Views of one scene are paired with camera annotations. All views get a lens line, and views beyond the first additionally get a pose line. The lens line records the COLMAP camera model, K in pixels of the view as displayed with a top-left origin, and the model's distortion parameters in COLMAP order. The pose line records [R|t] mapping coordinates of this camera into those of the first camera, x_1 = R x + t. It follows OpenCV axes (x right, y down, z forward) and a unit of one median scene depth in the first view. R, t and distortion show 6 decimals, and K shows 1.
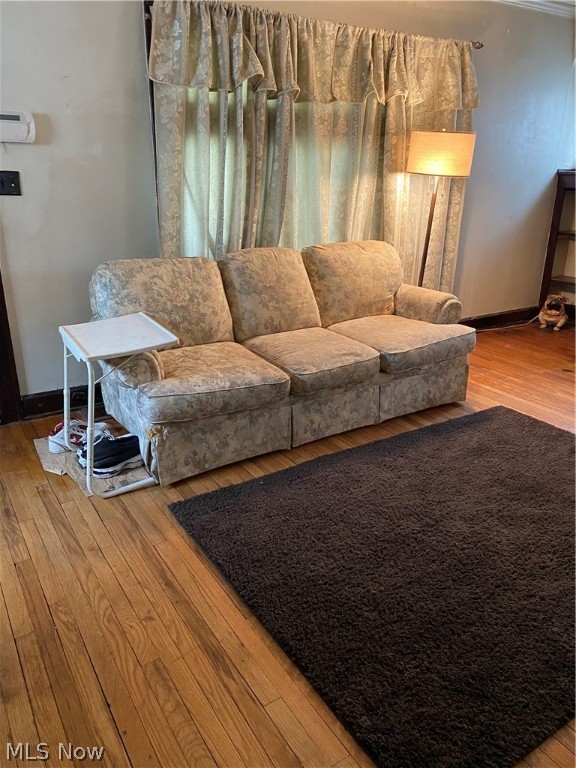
lens RADIAL K [[586.5, 0, 287.0], [0, 586.5, 382.9], [0, 0, 1]] dist [-0.002366, -0.000872]
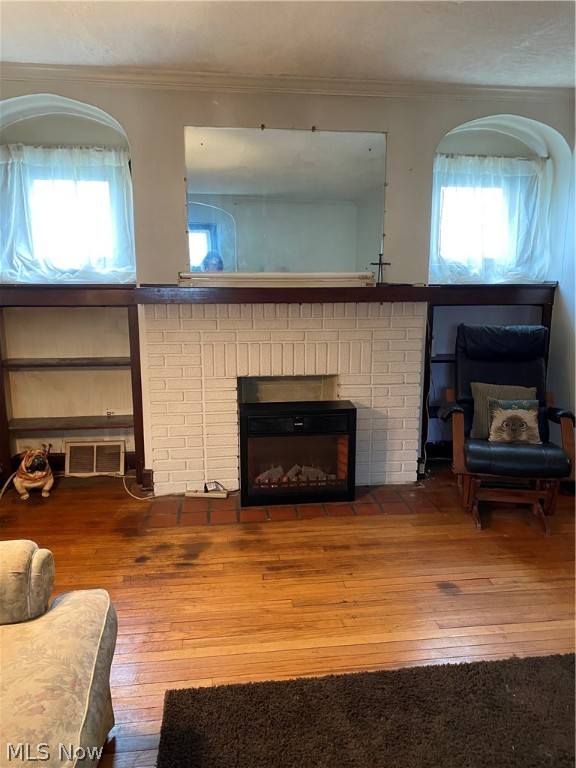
lens RADIAL K [[586.5, 0, 288.0], [0, 586.5, 384.6], [0, 0, 1]] dist [-0.002366, -0.000872]
pose [[0.433367, -0.179530, 0.883154, -0.015320], [0.320310, 0.946656, 0.035261, -0.149644], [-0.842374, 0.267602, 0.467755, 0.388330]]
